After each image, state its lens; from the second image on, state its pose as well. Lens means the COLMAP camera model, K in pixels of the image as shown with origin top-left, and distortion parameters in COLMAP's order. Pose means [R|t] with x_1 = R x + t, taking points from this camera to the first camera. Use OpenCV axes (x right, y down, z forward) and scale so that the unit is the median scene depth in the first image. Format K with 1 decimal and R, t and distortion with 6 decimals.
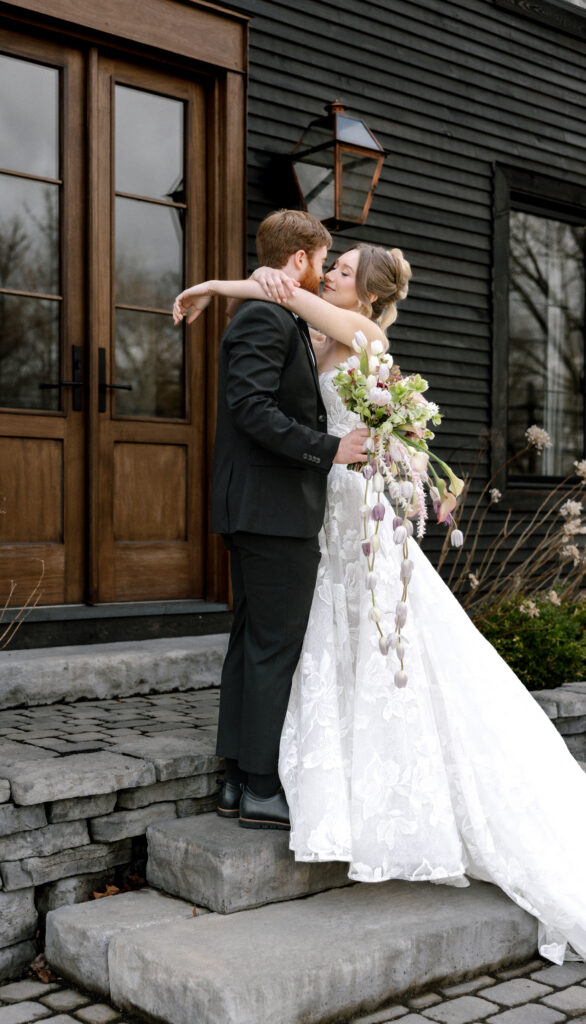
lens RADIAL K [[1249.3, 0, 225.8], [0, 1249.3, 553.2], [0, 0, 1]] dist [-0.018706, 0.000000]
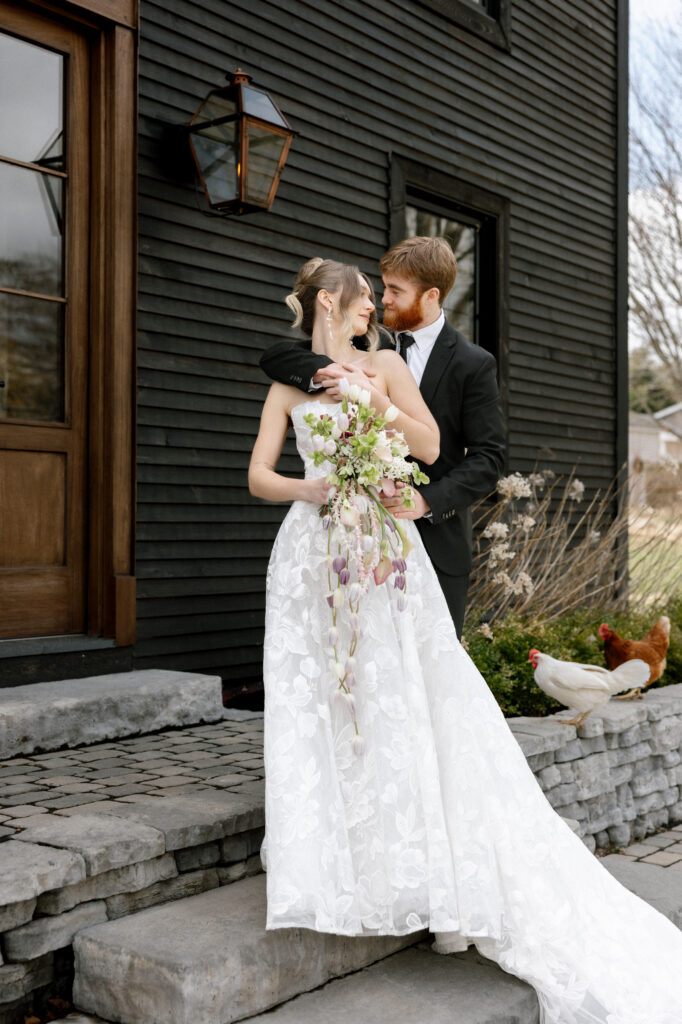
lens RADIAL K [[1329.2, 0, 378.5], [0, 1329.2, 506.1], [0, 0, 1]] dist [-0.002401, 0.000000]
pose [[0.966532, 0.007532, 0.256437, -0.063457], [0.003315, 0.999119, -0.041840, -0.012899], [-0.256526, 0.041289, 0.965655, 0.078691]]
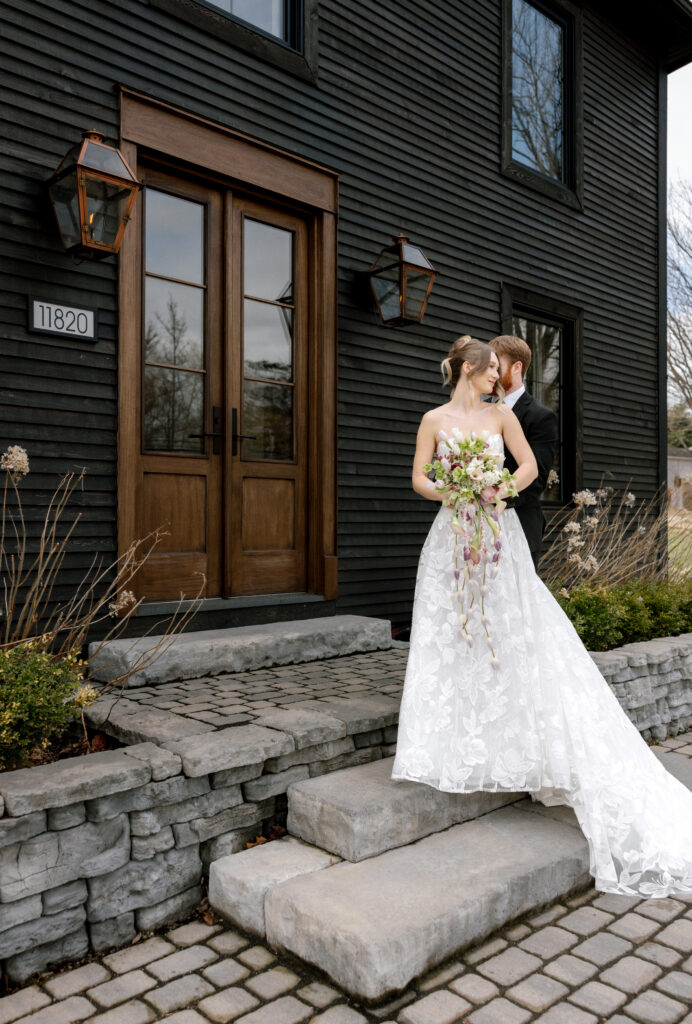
lens RADIAL K [[823.3, 0, 337.1], [0, 823.3, 512.7], [0, 0, 1]] dist [-0.004179, 0.001349]
pose [[0.998210, 0.002298, 0.059756, -0.042470], [0.000029, 0.999243, -0.038913, -0.016558], [-0.059800, 0.038846, 0.997454, 0.106056]]
